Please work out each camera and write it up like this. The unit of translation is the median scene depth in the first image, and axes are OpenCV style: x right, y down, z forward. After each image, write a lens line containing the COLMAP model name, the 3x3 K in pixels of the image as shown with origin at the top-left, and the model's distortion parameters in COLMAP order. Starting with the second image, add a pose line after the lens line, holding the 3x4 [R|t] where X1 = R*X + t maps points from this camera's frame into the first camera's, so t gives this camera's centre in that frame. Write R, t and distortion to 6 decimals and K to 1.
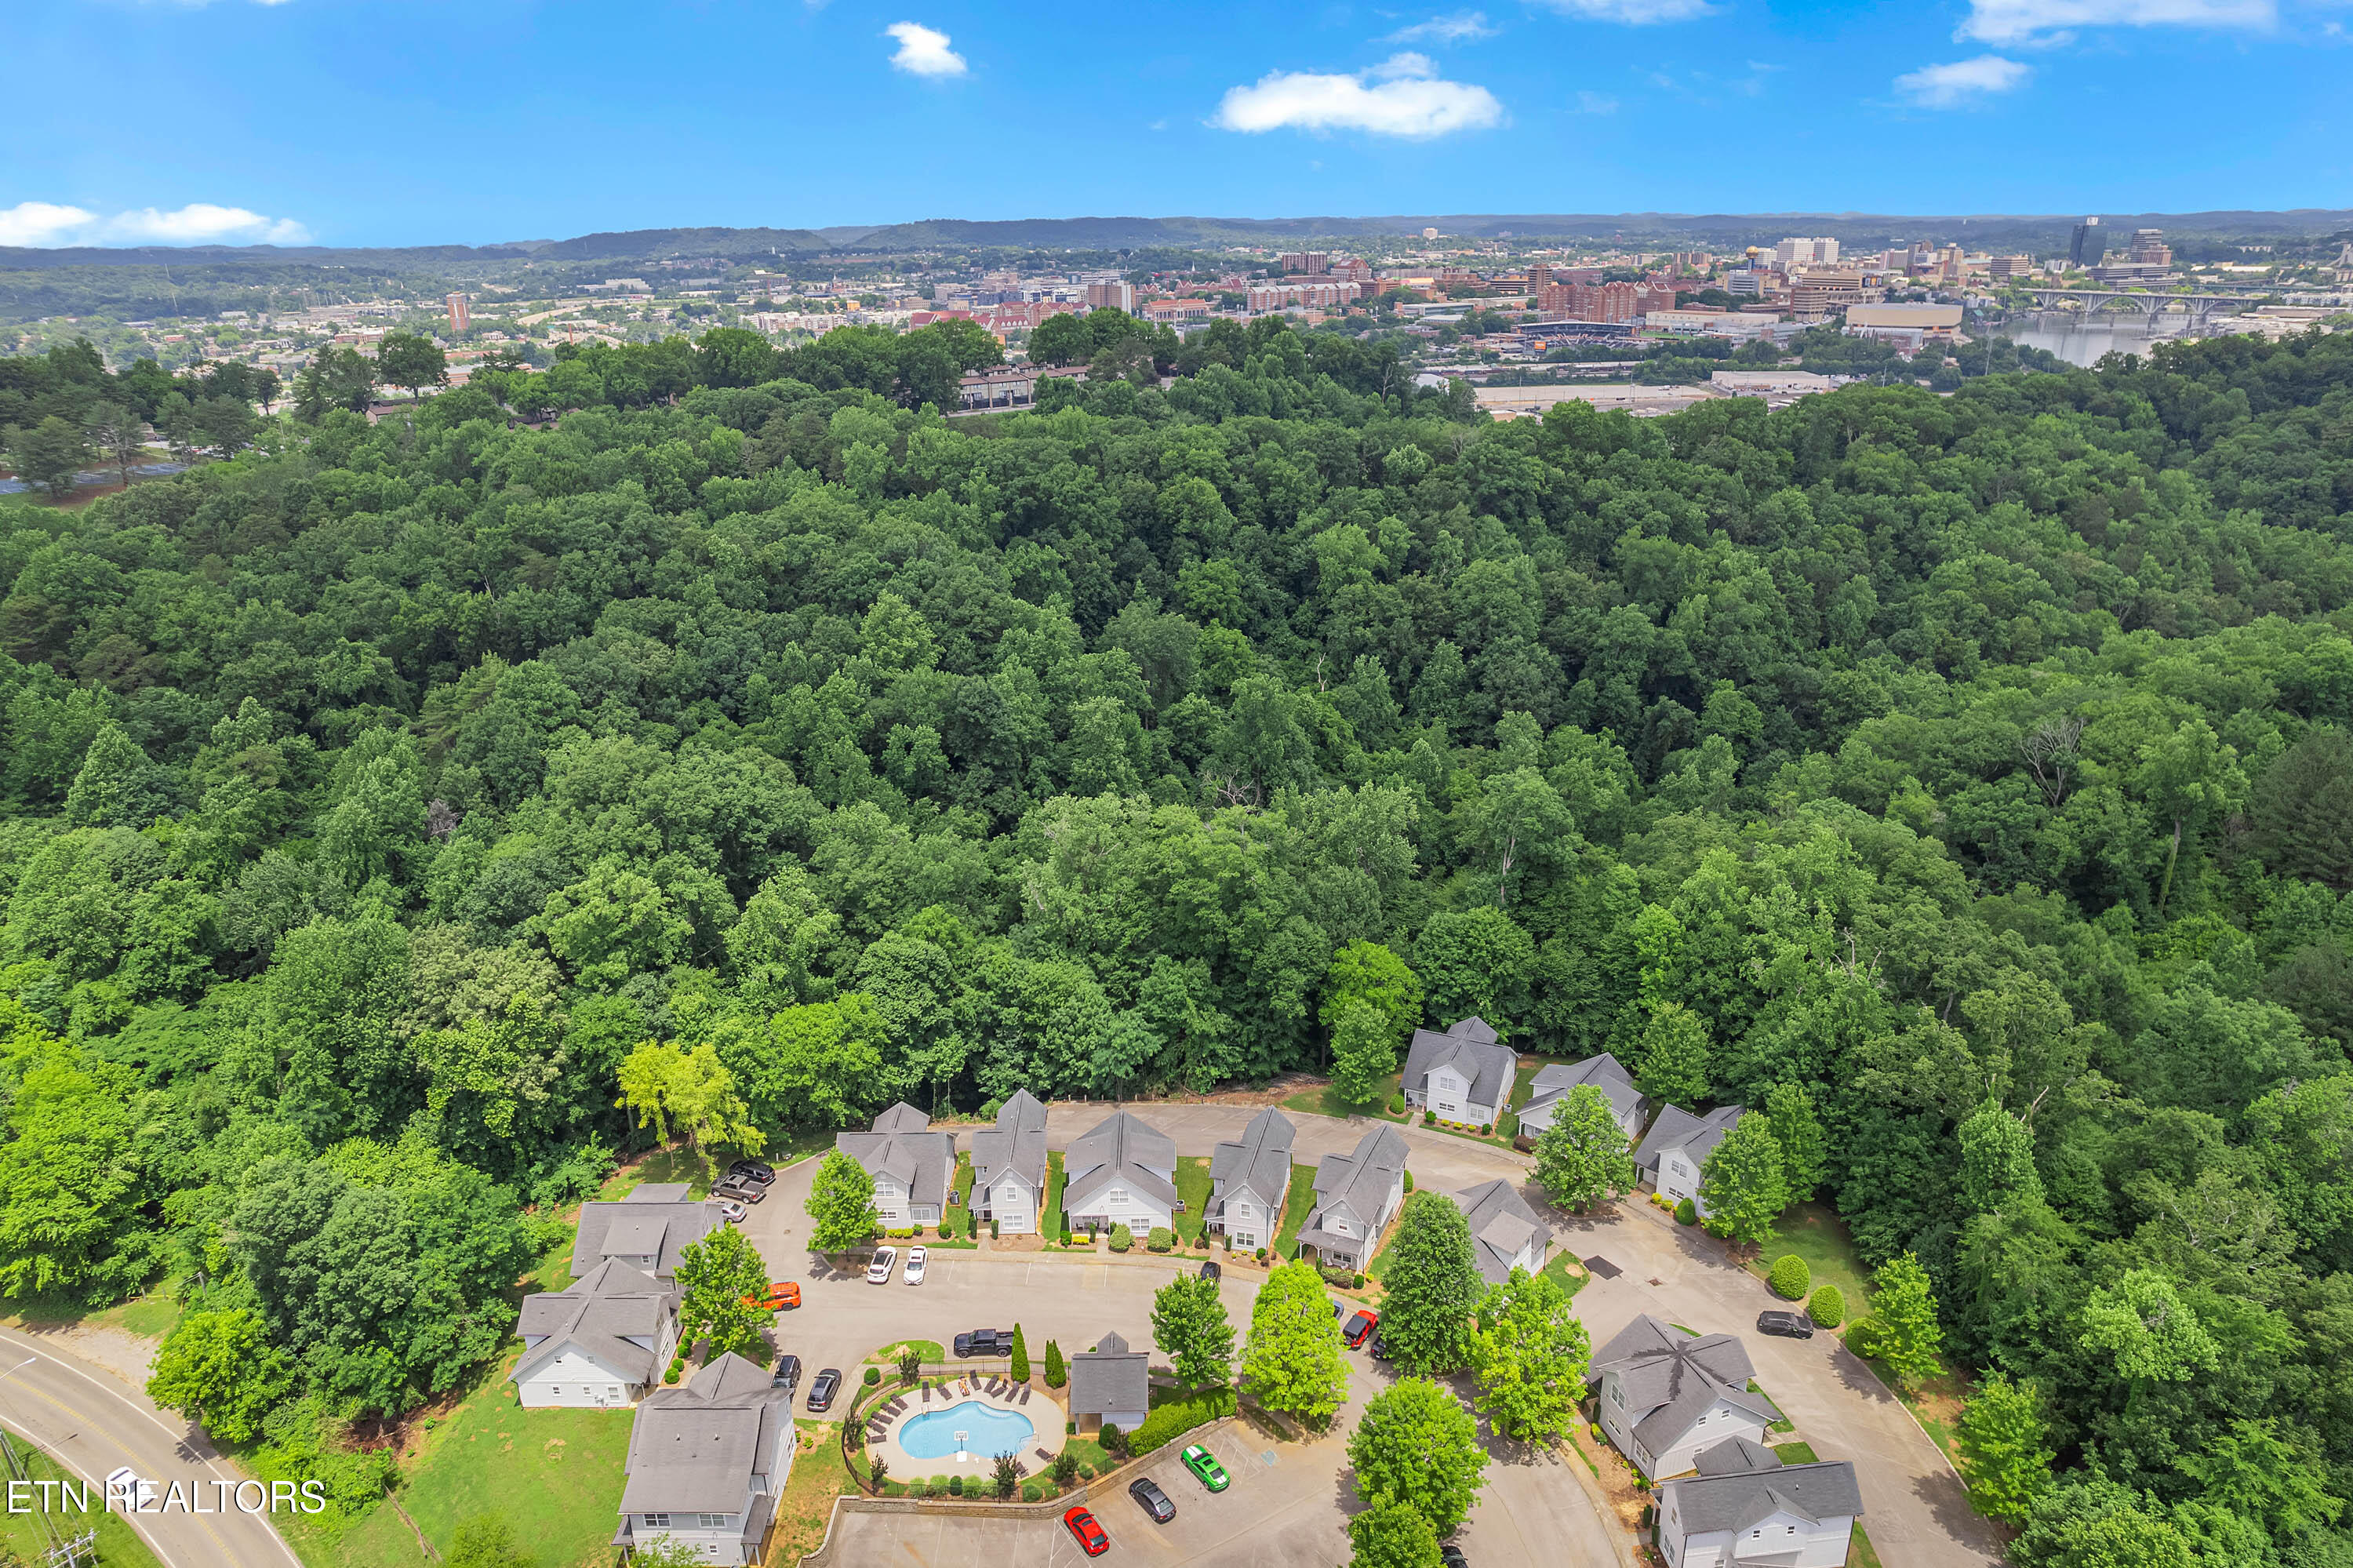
lens RADIAL K [[1522.0, 0, 1171.1], [0, 1522.0, 795.0], [0, 0, 1]] dist [-0.072576, 0.064318]
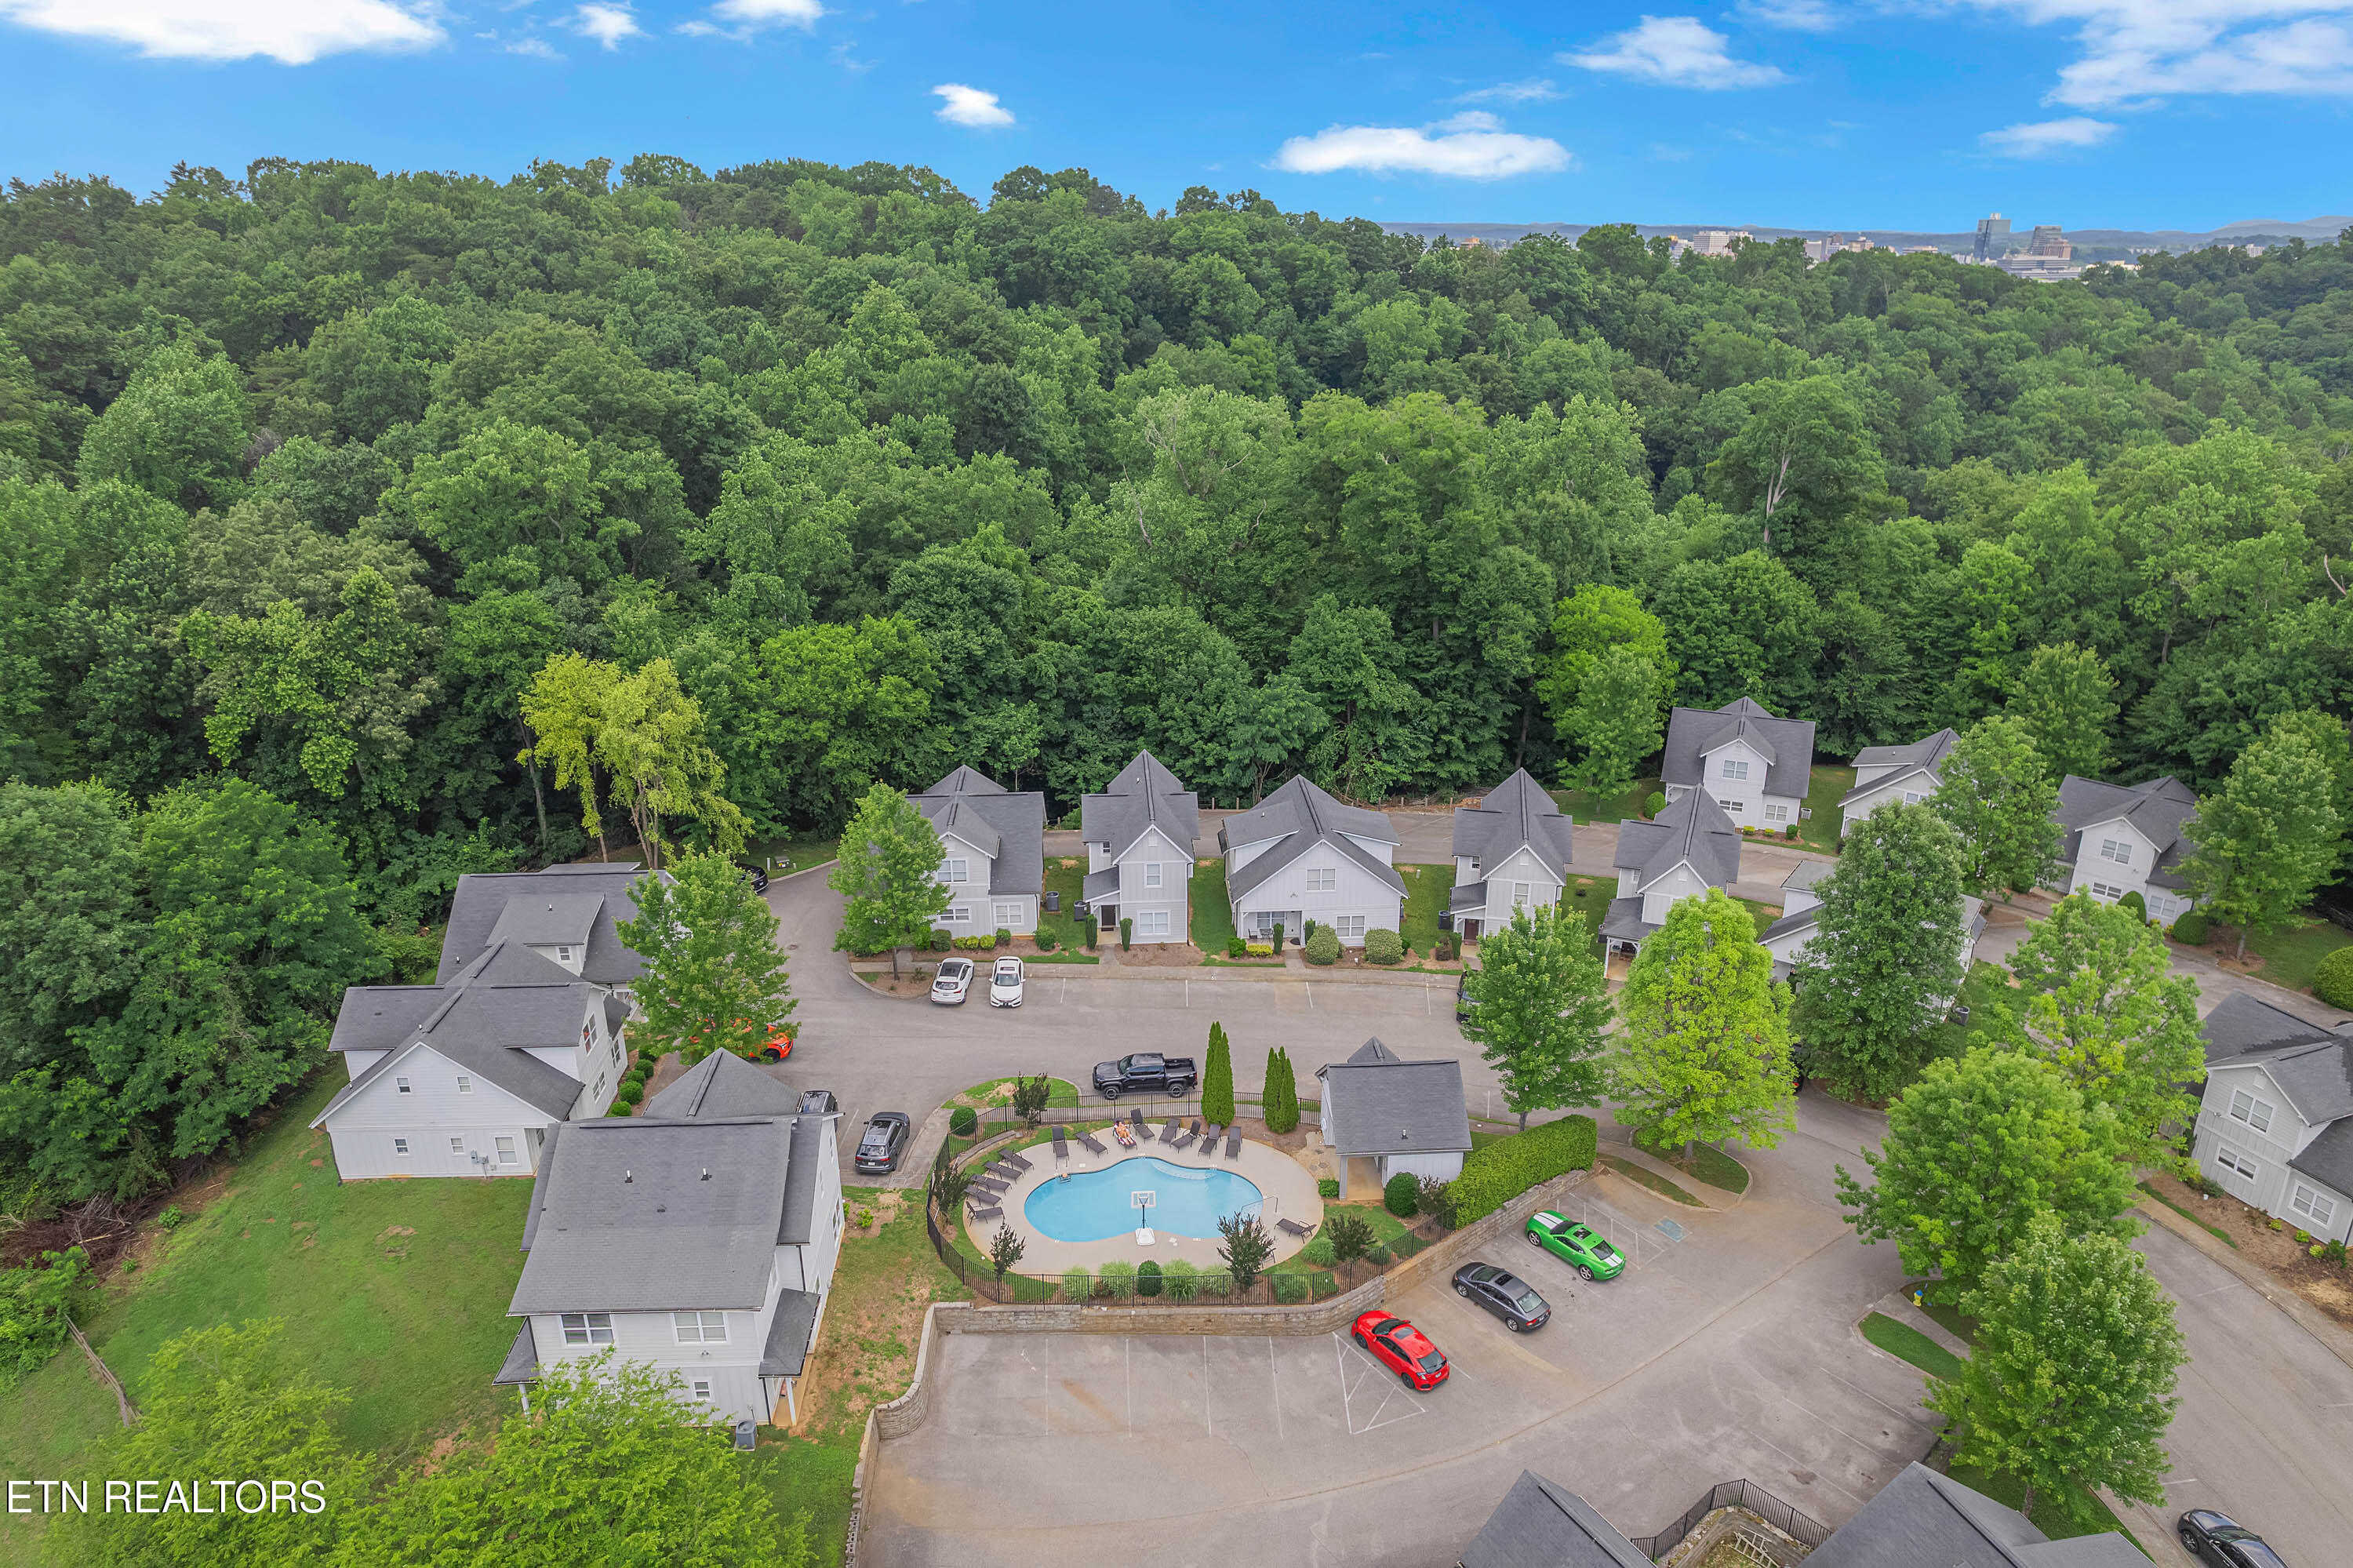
lens RADIAL K [[1522.0, 0, 1185.6], [0, 1522.0, 771.8], [0, 0, 1]] dist [-0.072576, 0.064318]
pose [[0.998246, -0.003294, 0.059103, -0.116854], [0.003746, 0.999965, -0.007528, 0.202829], [-0.059076, 0.007736, 0.998223, 0.327232]]
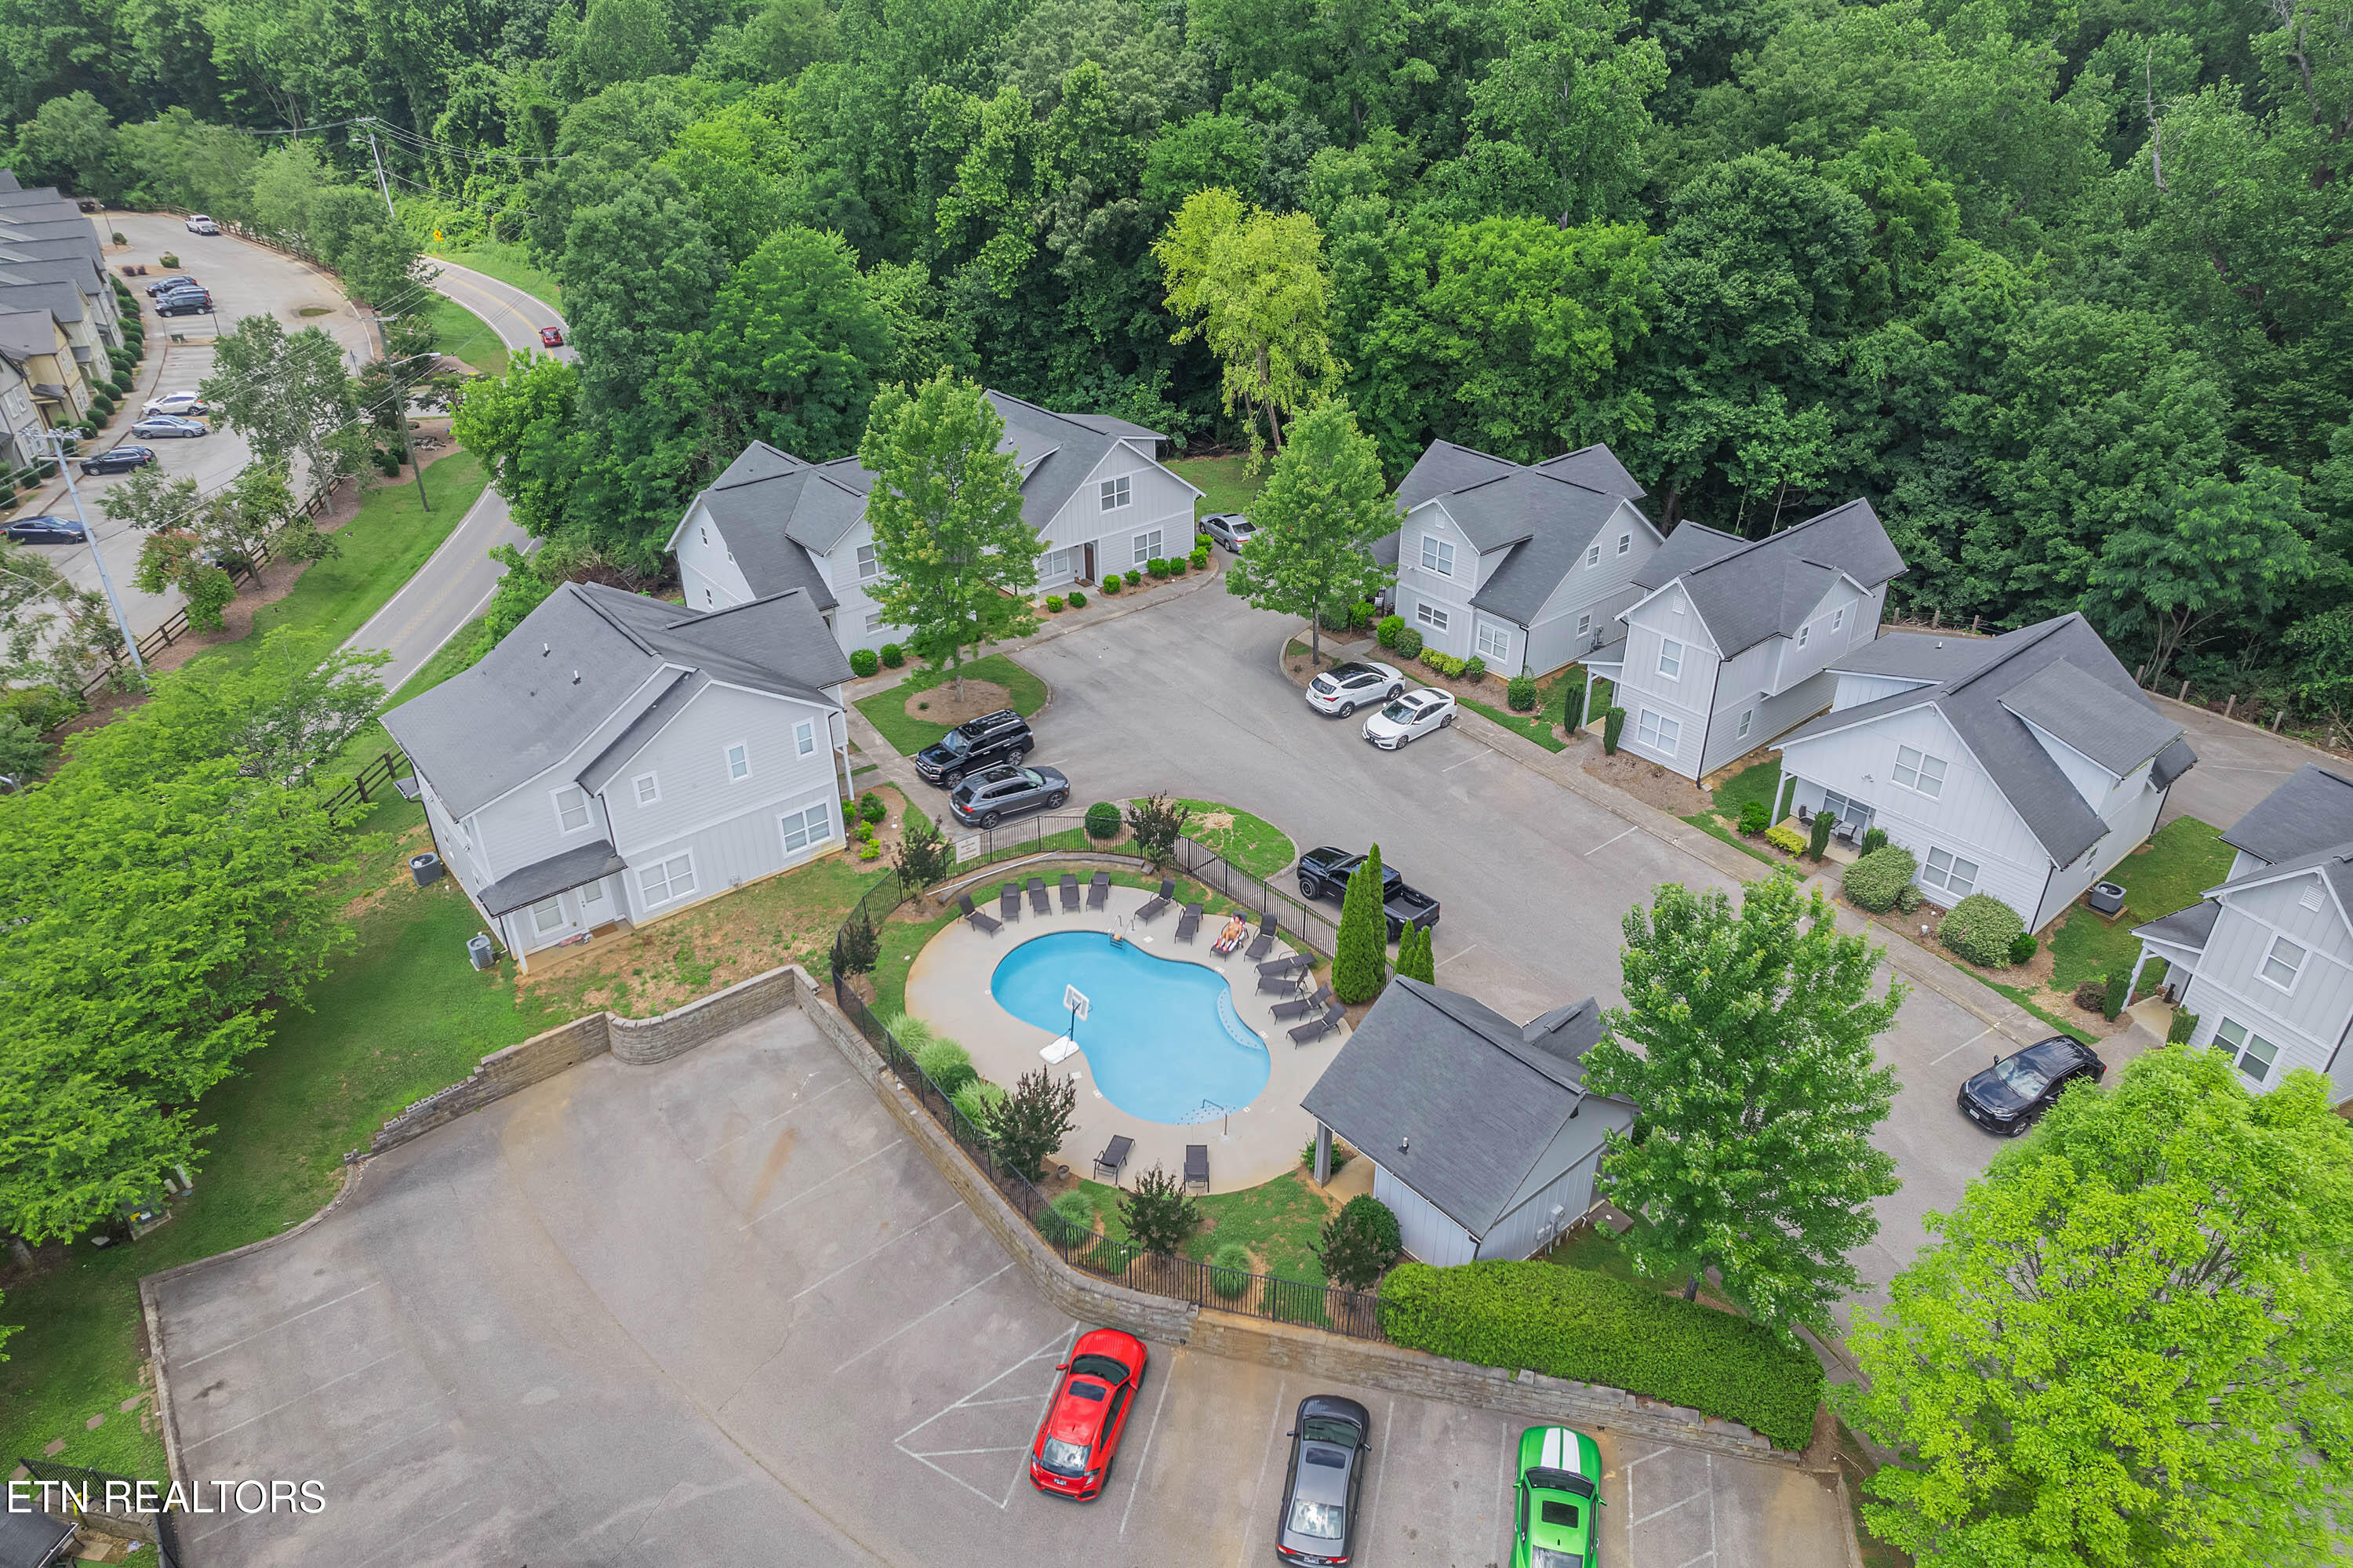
lens RADIAL K [[1522.0, 0, 1167.9], [0, 1522.0, 784.3], [0, 0, 1]] dist [-0.072576, 0.064318]
pose [[0.641853, 0.402518, -0.652689, 0.077280], [-0.273184, 0.915339, 0.295847, 0.190278], [0.716516, -0.011586, 0.697475, 0.558288]]
